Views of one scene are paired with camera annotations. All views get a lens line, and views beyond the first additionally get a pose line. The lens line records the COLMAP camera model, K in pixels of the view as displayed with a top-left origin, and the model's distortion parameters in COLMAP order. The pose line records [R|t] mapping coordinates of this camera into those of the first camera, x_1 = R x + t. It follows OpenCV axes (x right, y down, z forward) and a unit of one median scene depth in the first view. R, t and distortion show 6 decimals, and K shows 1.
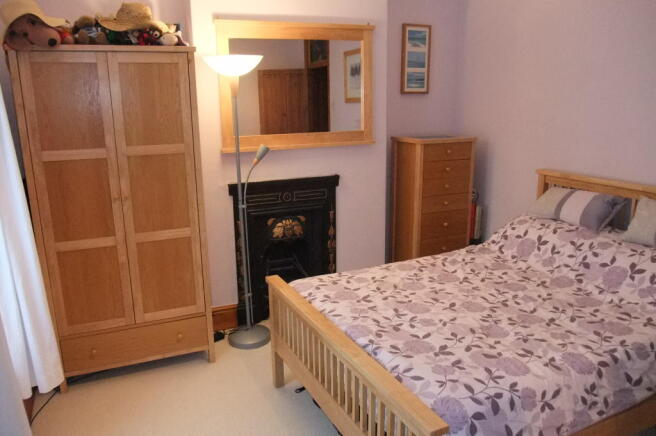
lens RADIAL K [[510.6, 0, 328.8], [0, 510.6, 222.4], [0, 0, 1]] dist [-0.073047, 0.046031]
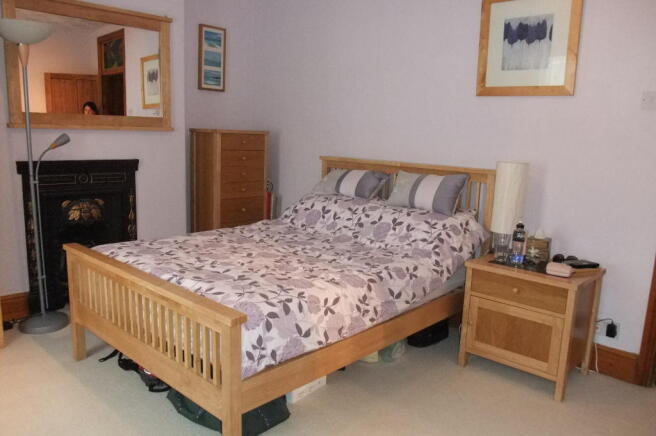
lens RADIAL K [[510.6, 0, 328.8], [0, 510.6, 222.4], [0, 0, 1]] dist [-0.073047, 0.046031]
pose [[0.926812, -0.019264, 0.375032, -0.011507], [0.045000, 0.997184, -0.059985, 0.146139], [-0.372820, 0.072471, 0.925069, -0.090957]]
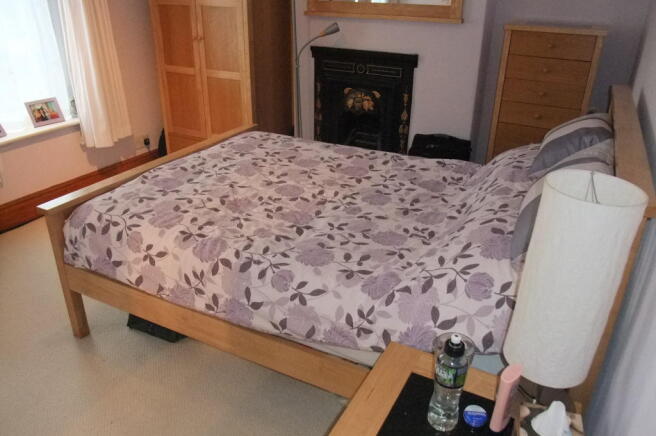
lens RADIAL K [[510.6, 0, 328.8], [0, 510.6, 222.4], [0, 0, 1]] dist [-0.073047, 0.046031]
pose [[0.605670, 0.364576, -0.707283, 0.885985], [-0.215510, 0.930800, 0.295241, -0.063337], [0.765976, -0.026392, 0.642327, 0.388533]]
